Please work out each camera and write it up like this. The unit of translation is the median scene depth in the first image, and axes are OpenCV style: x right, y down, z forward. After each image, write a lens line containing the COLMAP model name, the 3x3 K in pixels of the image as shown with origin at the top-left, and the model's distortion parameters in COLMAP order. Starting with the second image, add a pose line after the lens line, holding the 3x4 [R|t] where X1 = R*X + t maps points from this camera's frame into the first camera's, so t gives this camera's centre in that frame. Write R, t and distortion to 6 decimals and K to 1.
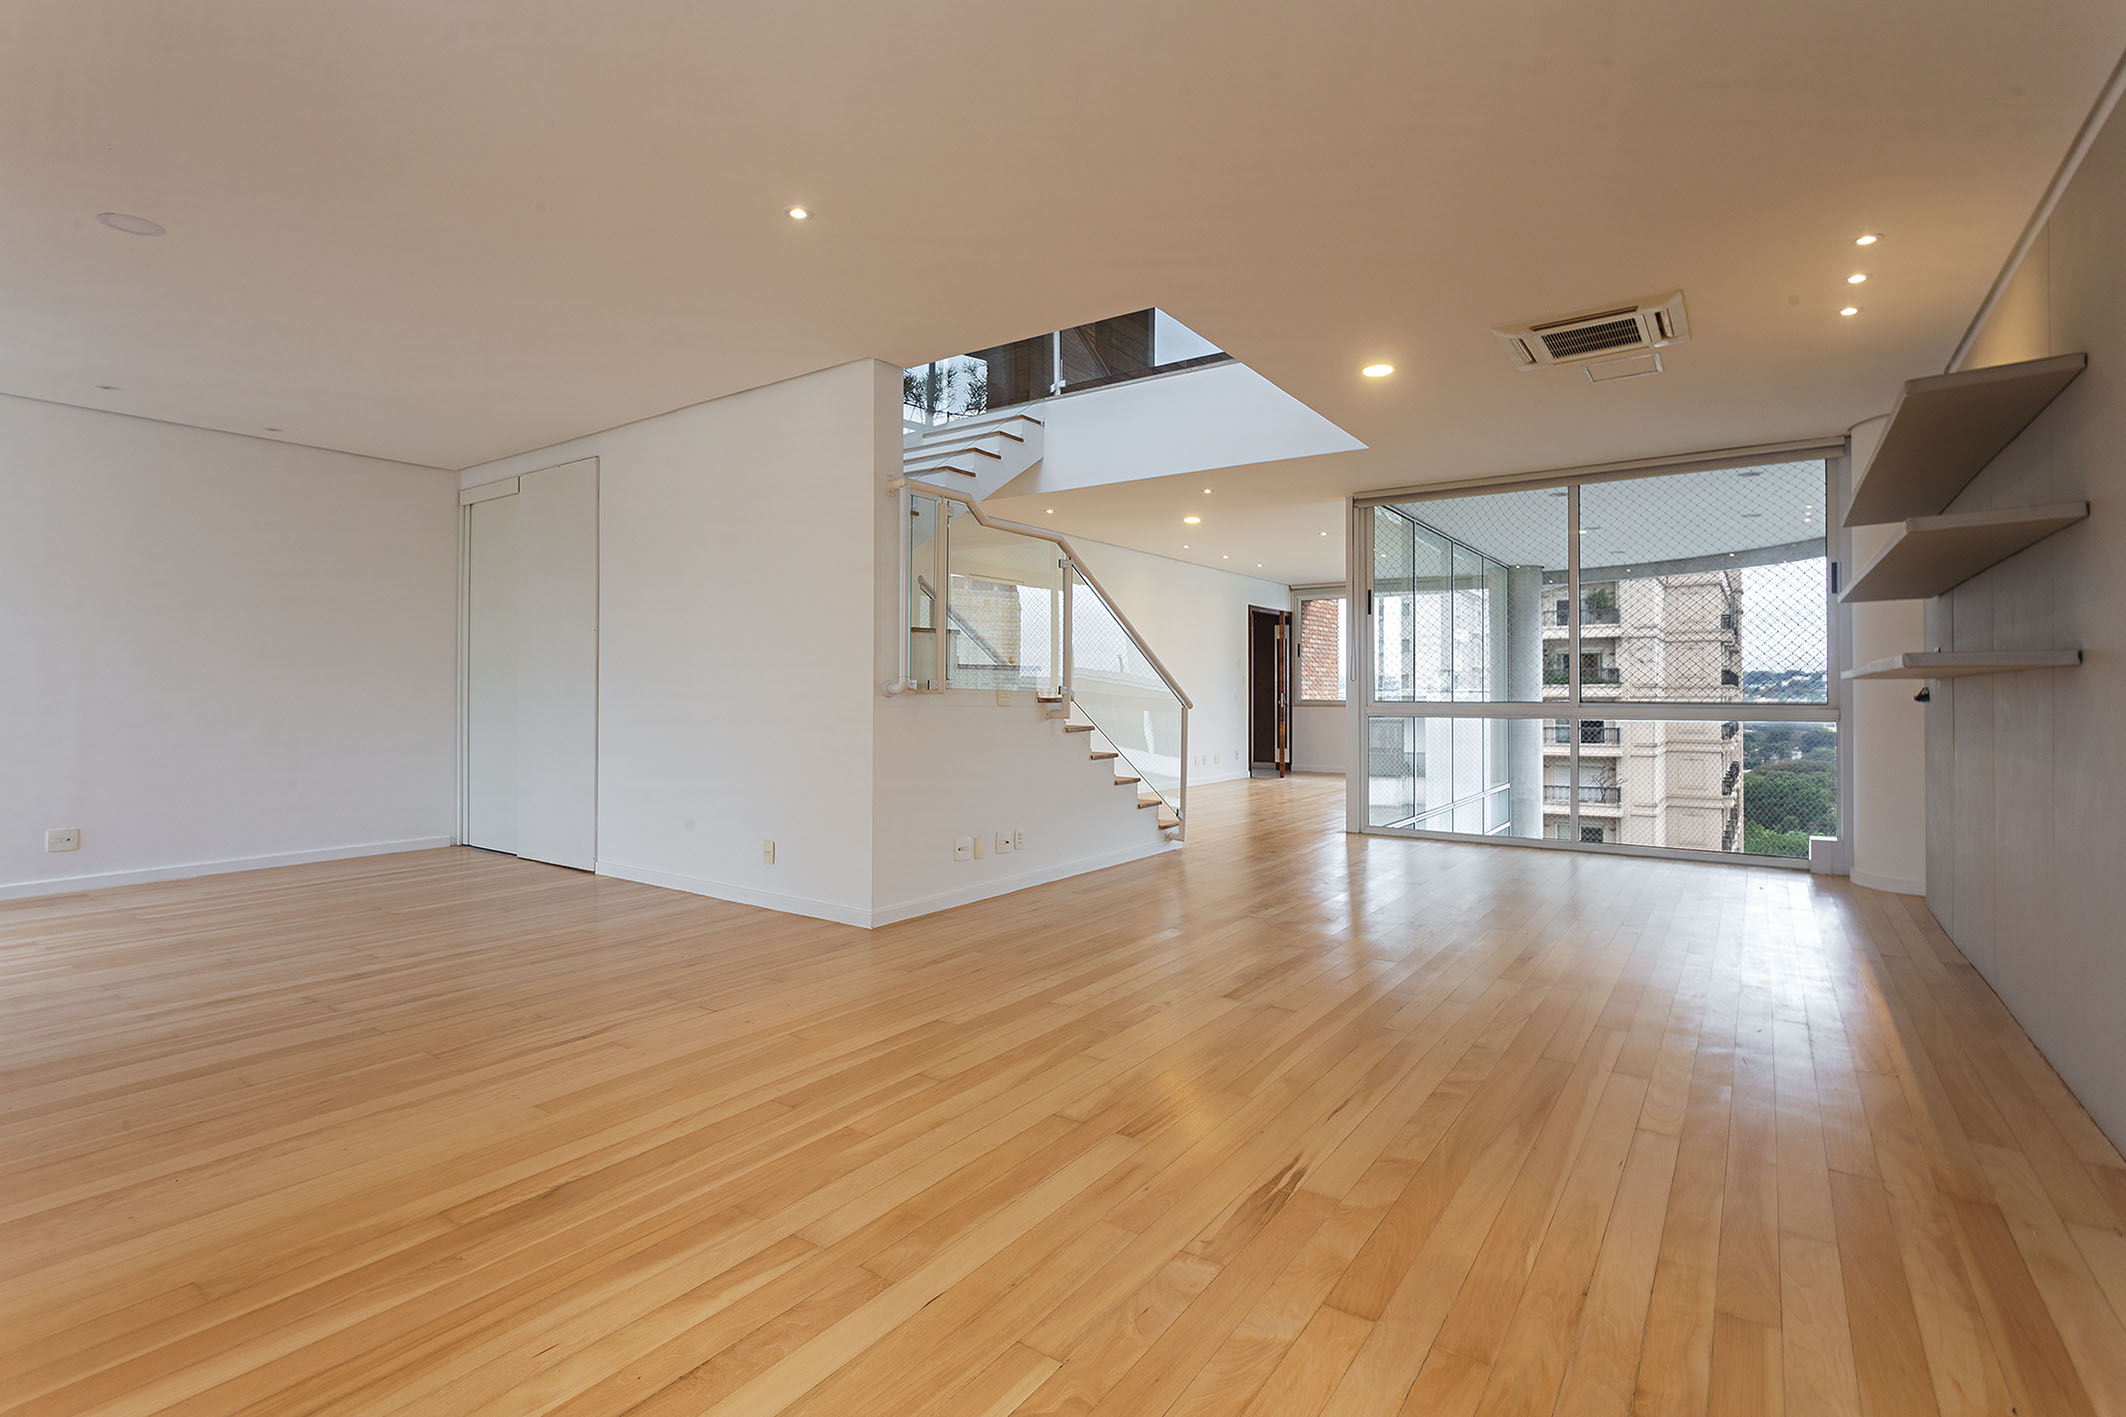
lens RADIAL K [[996.7, 0, 1153.2], [0, 996.7, 680.3], [0, 0, 1]] dist [-0.000997, 0.006391]
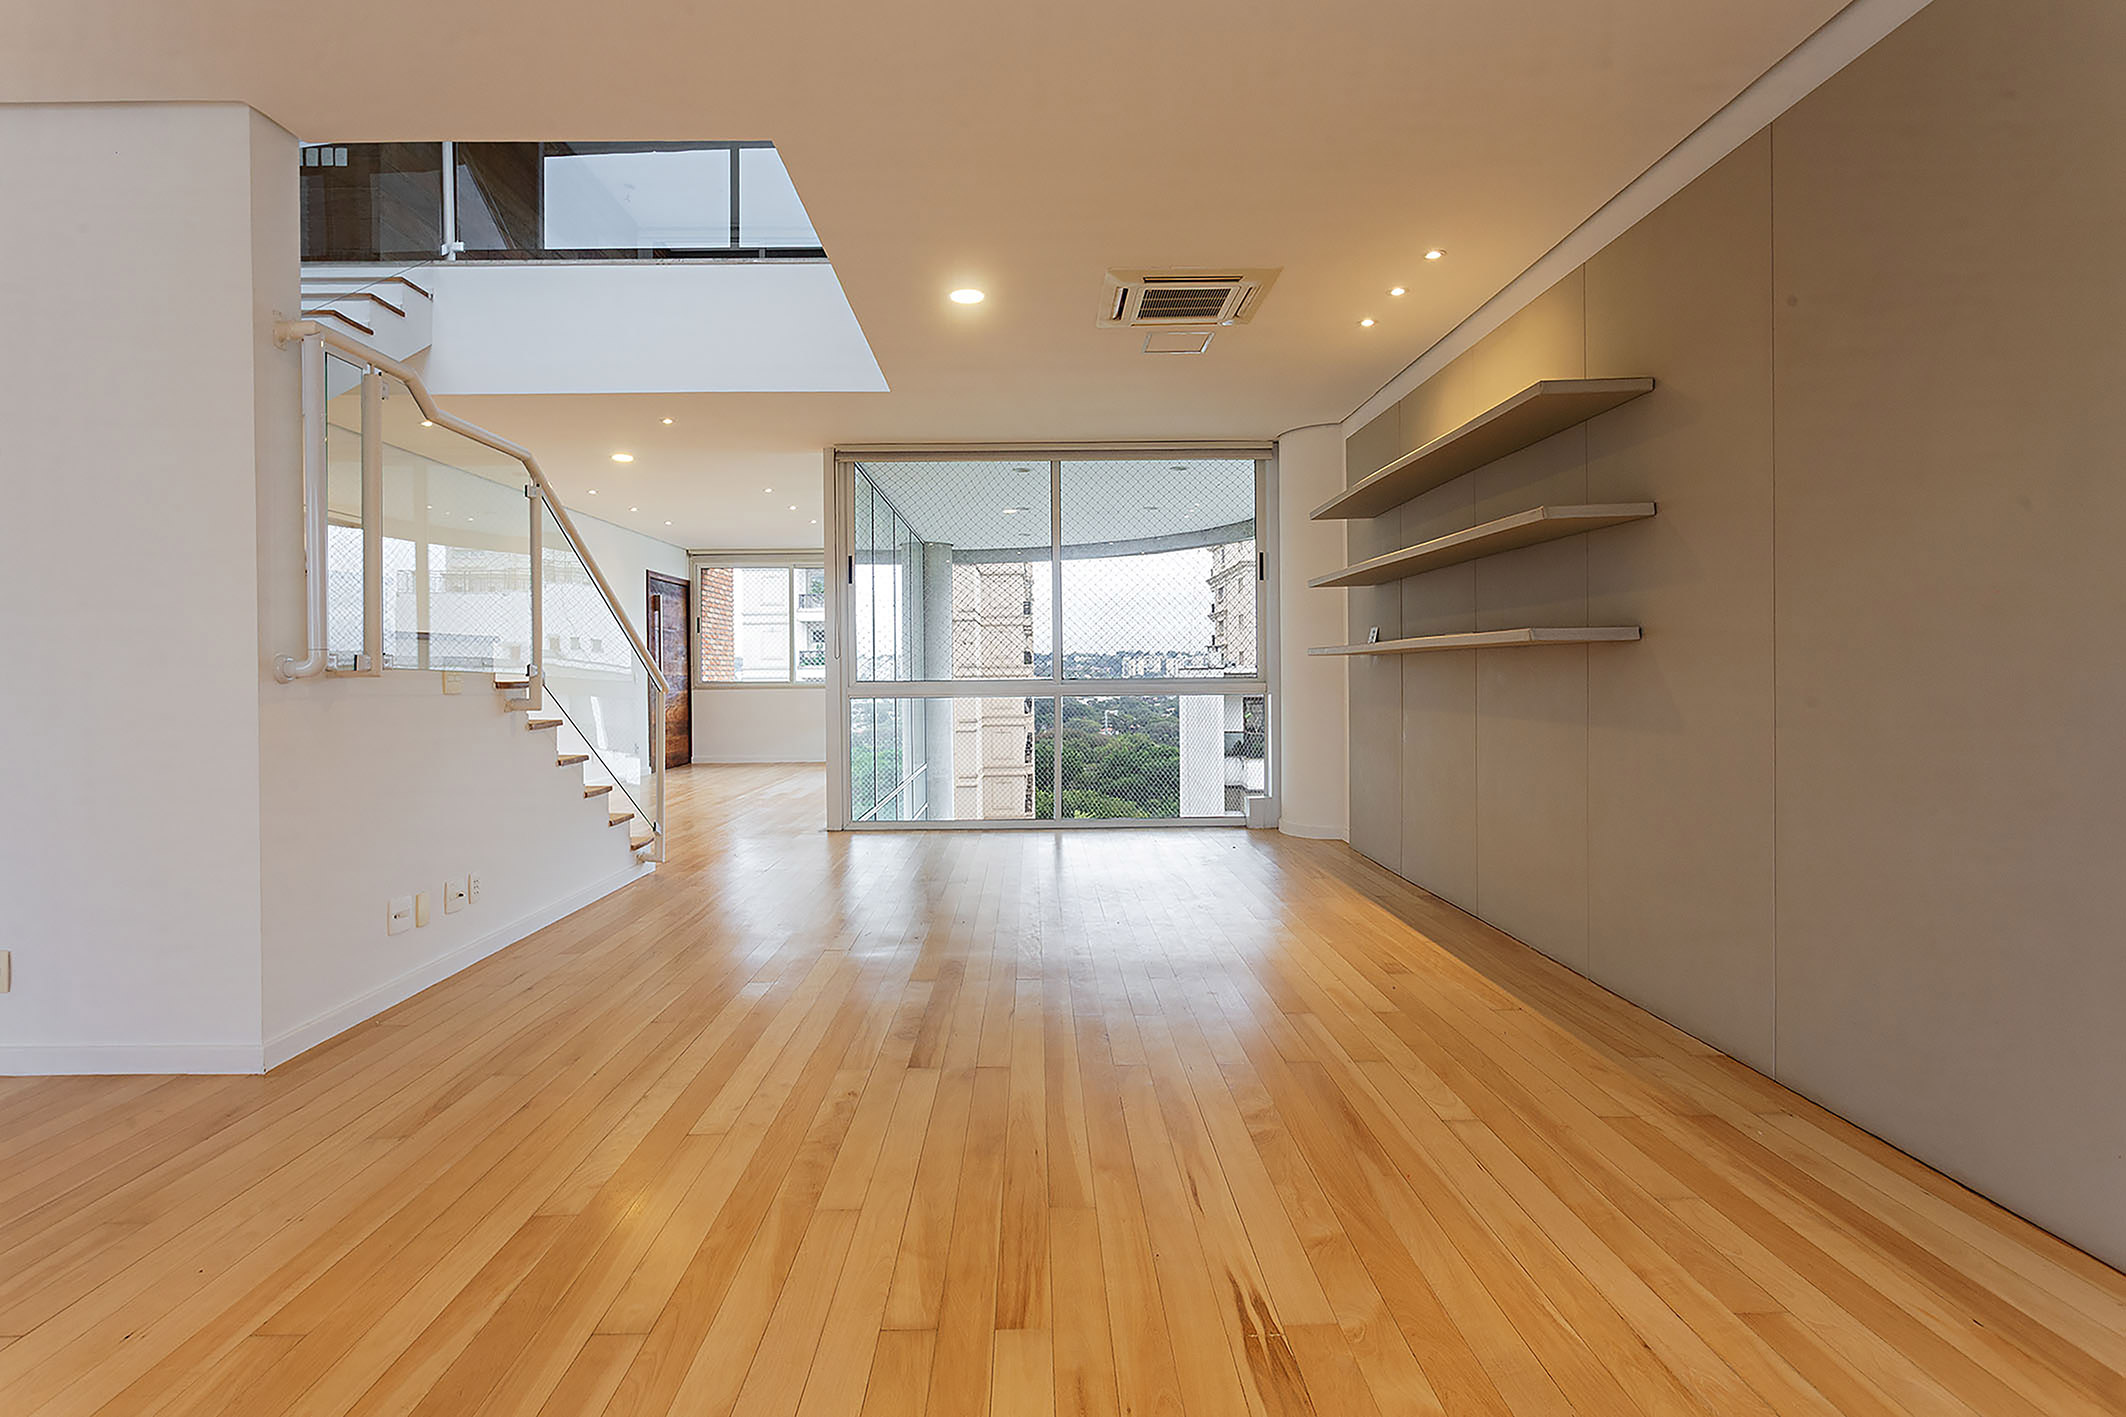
lens RADIAL K [[1019.0, 0, 1058.4], [0, 1019.0, 673.8], [0, 0, 1]] dist [-0.018735, 0.014987]
pose [[0.839238, -0.009774, 0.543677, -0.175902], [0.003268, 0.999911, 0.012931, 0.004406], [-0.543755, -0.009076, 0.839195, 0.199328]]
